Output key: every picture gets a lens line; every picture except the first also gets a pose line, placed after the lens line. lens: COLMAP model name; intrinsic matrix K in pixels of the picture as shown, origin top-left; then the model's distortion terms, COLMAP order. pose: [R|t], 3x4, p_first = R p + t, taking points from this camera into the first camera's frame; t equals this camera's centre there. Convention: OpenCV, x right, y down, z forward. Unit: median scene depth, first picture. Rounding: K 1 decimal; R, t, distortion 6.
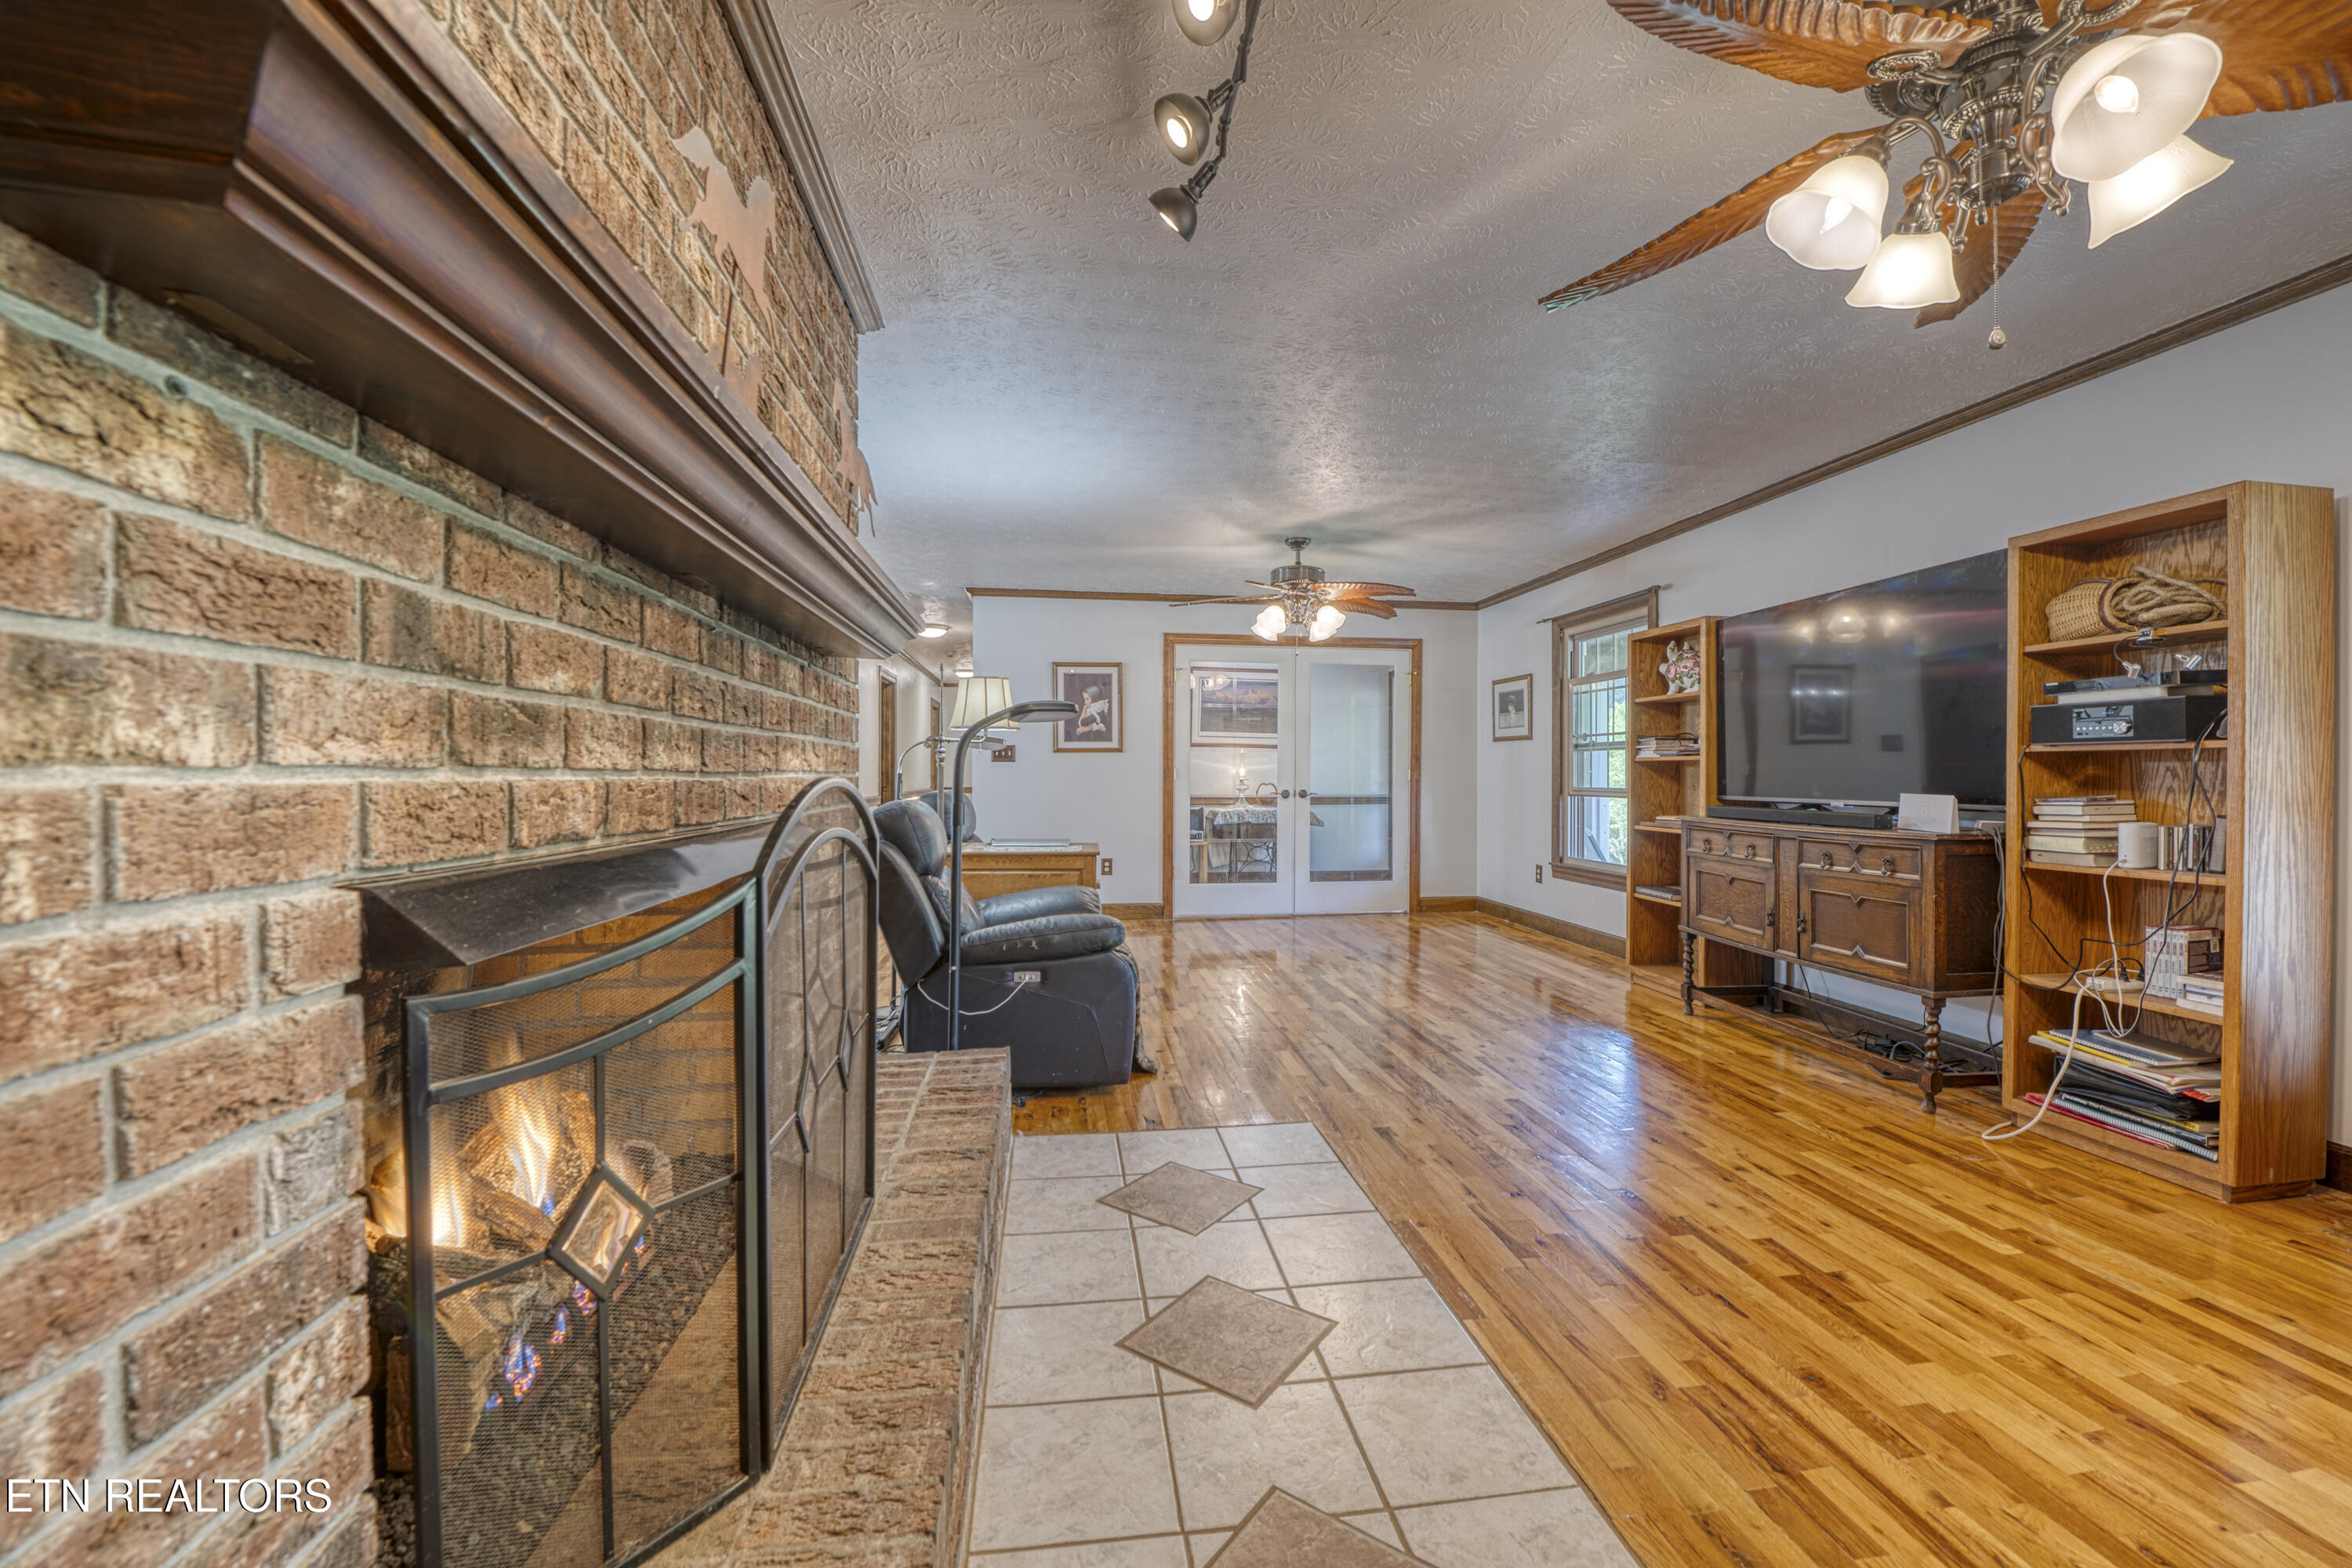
lens RADIAL K [[941.5, 0, 1176.0], [0, 941.5, 784.0], [0, 0, 1]] dist [-0.029597, -0.000144]
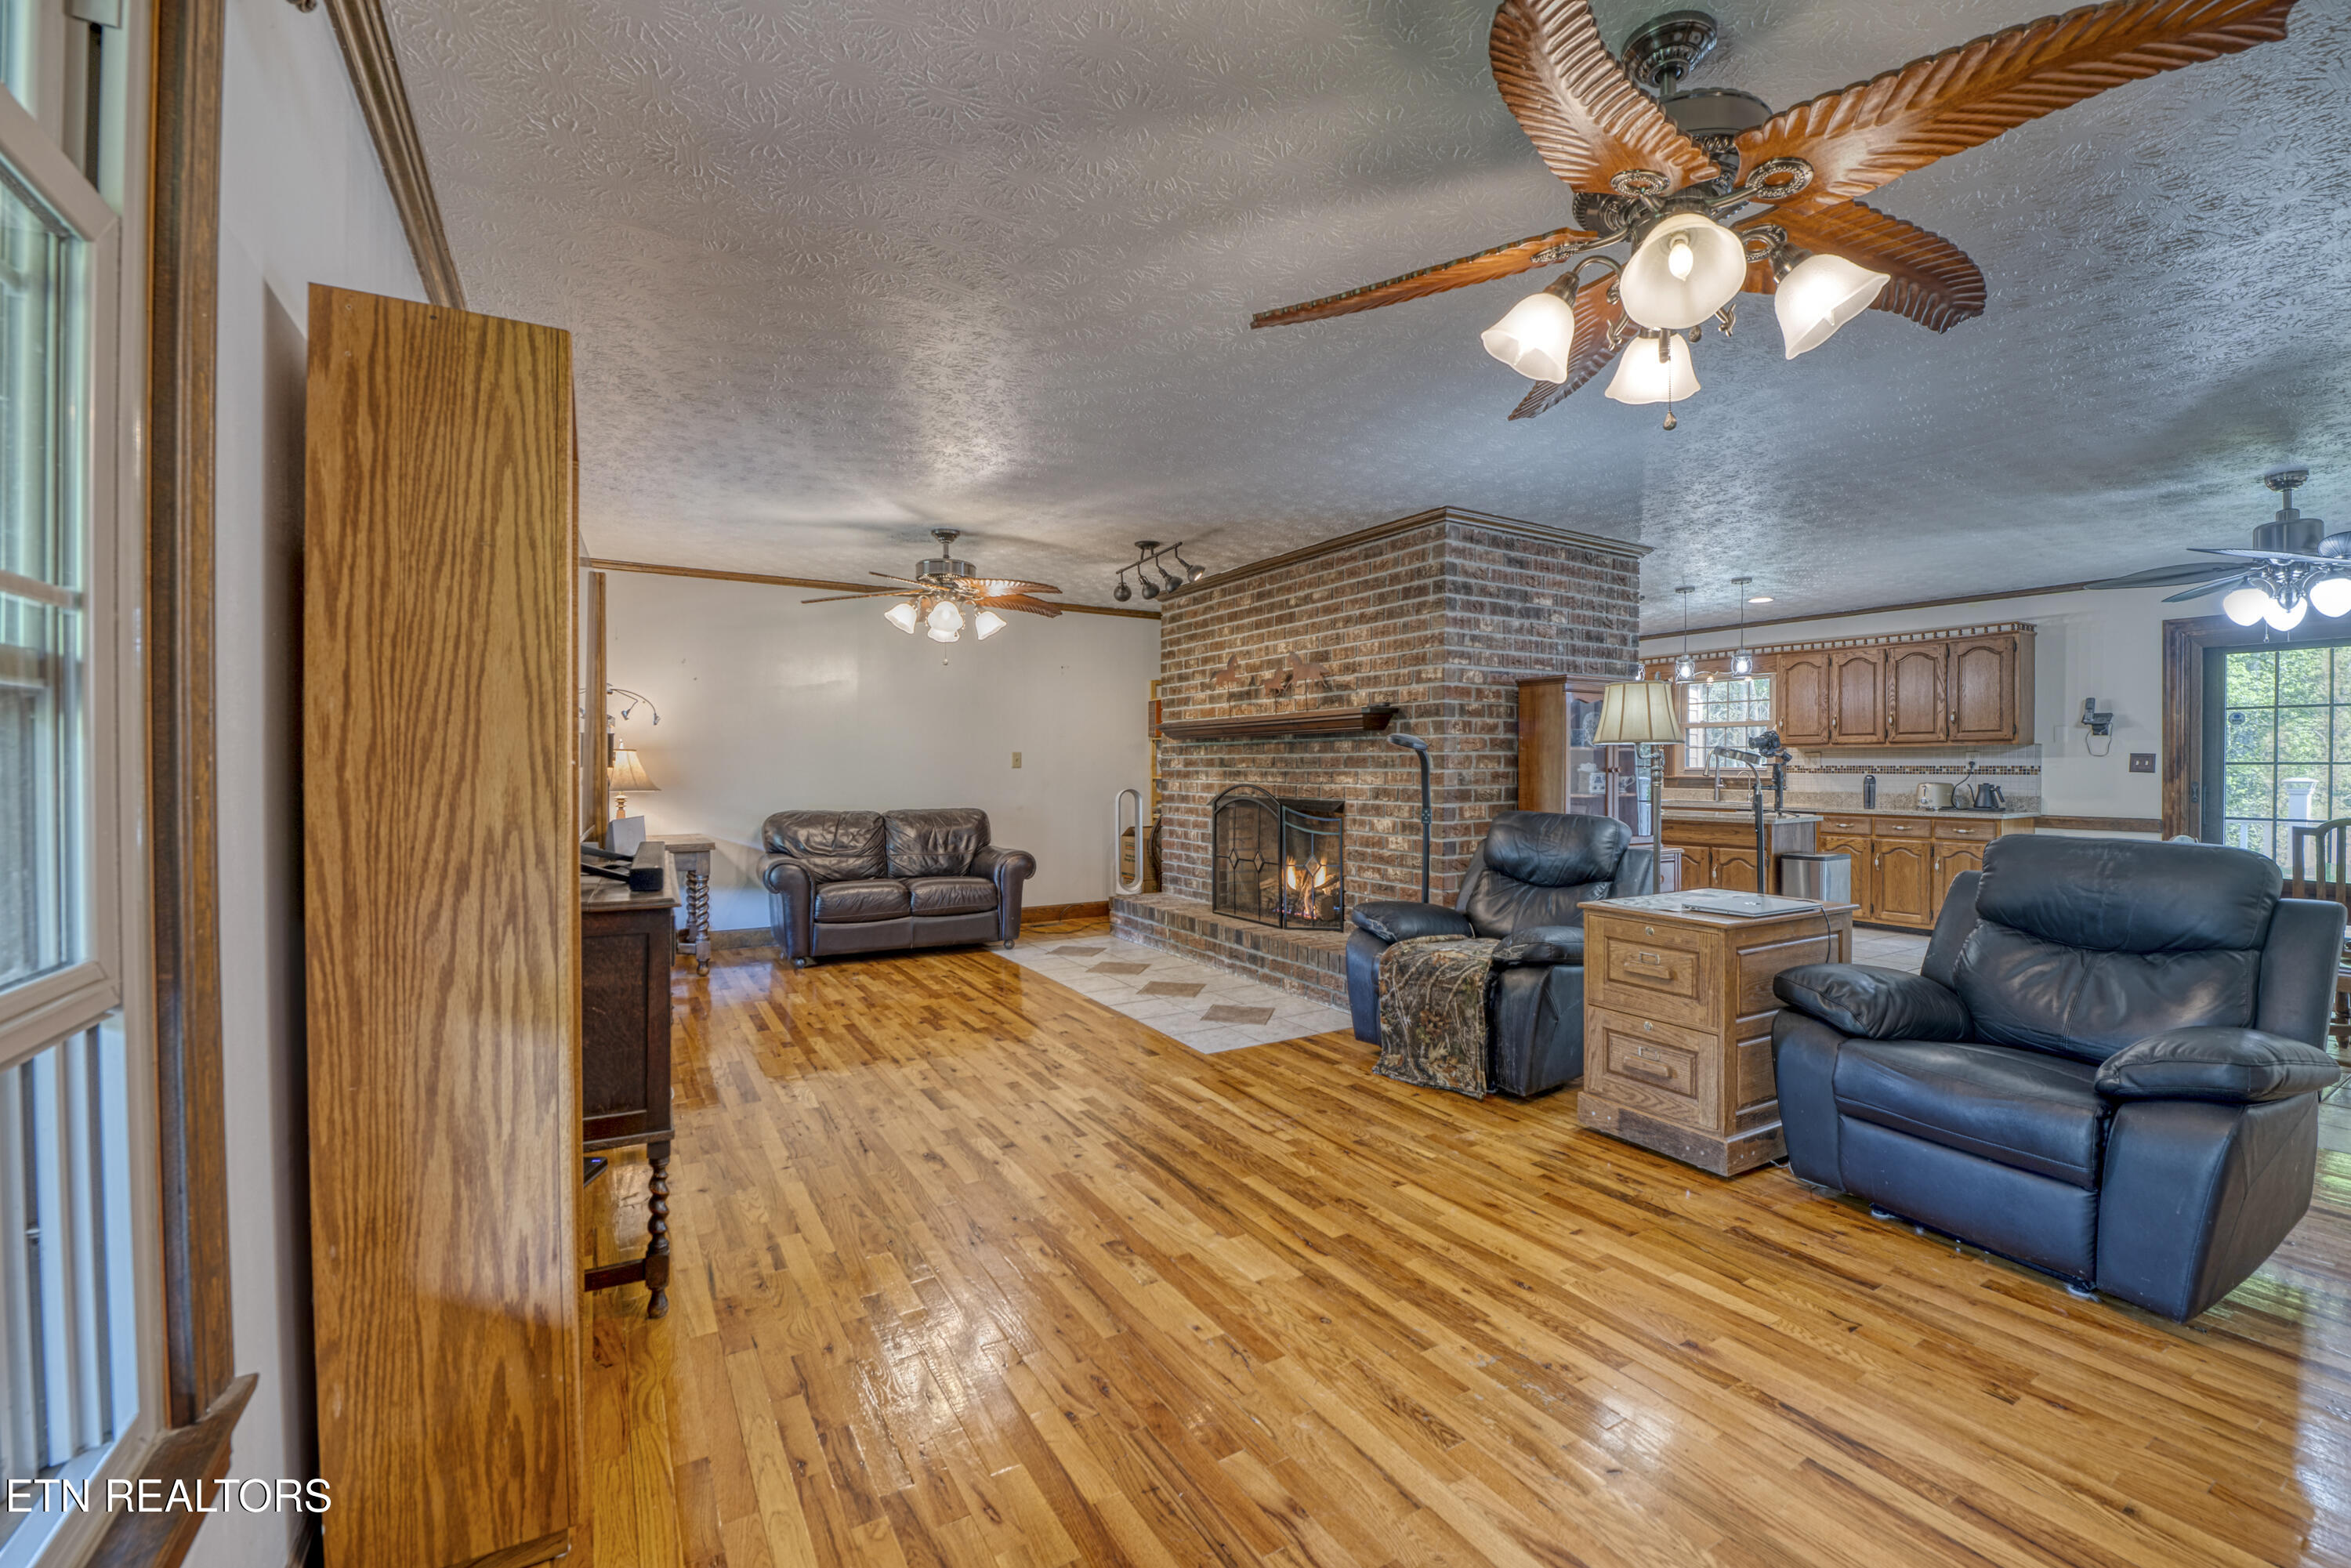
lens RADIAL K [[972.8, 0, 1179.4], [0, 972.8, 777.6], [0, 0, 1]] dist [-0.020934, -0.000541]
pose [[-0.918818, 0.001246, -0.394679, 0.839160], [-0.007858, 0.999739, 0.021449, -0.067273], [0.394603, 0.022809, -0.918568, 2.612371]]
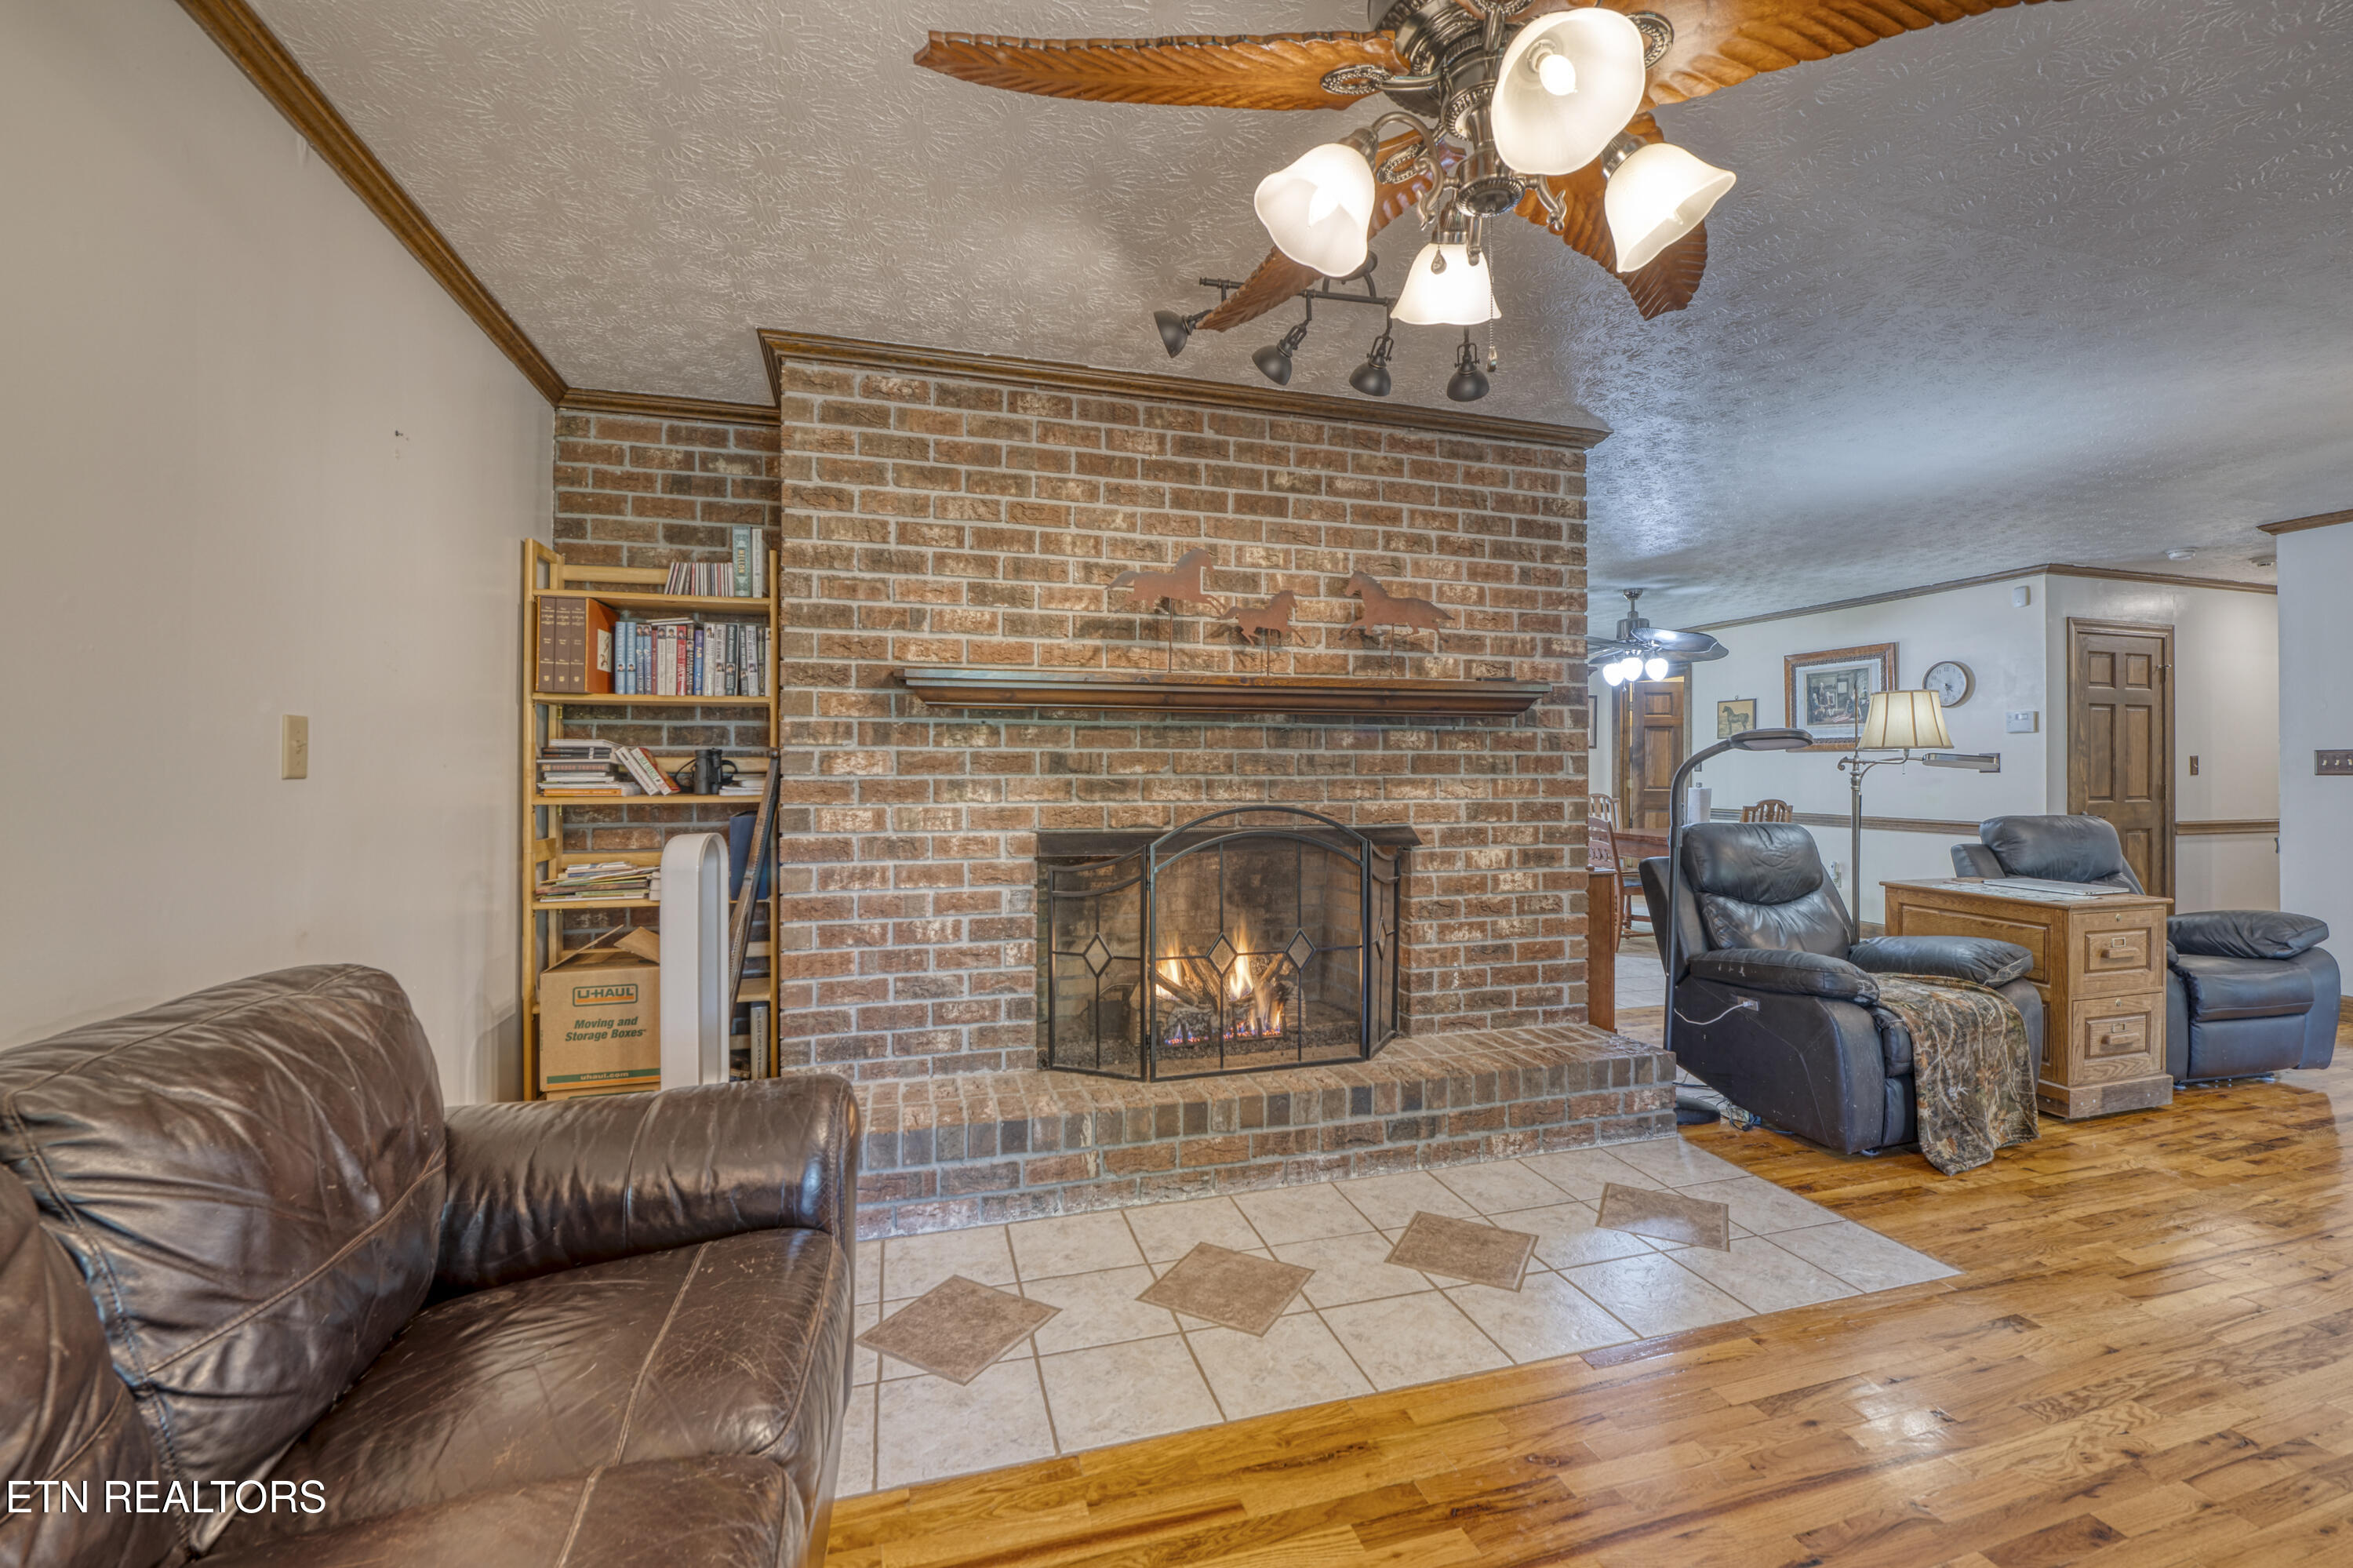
lens RADIAL K [[990.4, 0, 1198.9], [0, 990.4, 760.9], [0, 0, 1]] dist [-0.022840, -0.000749]
pose [[0.154795, -0.010182, -0.987894, 0.968068], [-0.012366, 0.999849, -0.012243, -0.042945], [0.987869, 0.014111, 0.154645, 0.303189]]
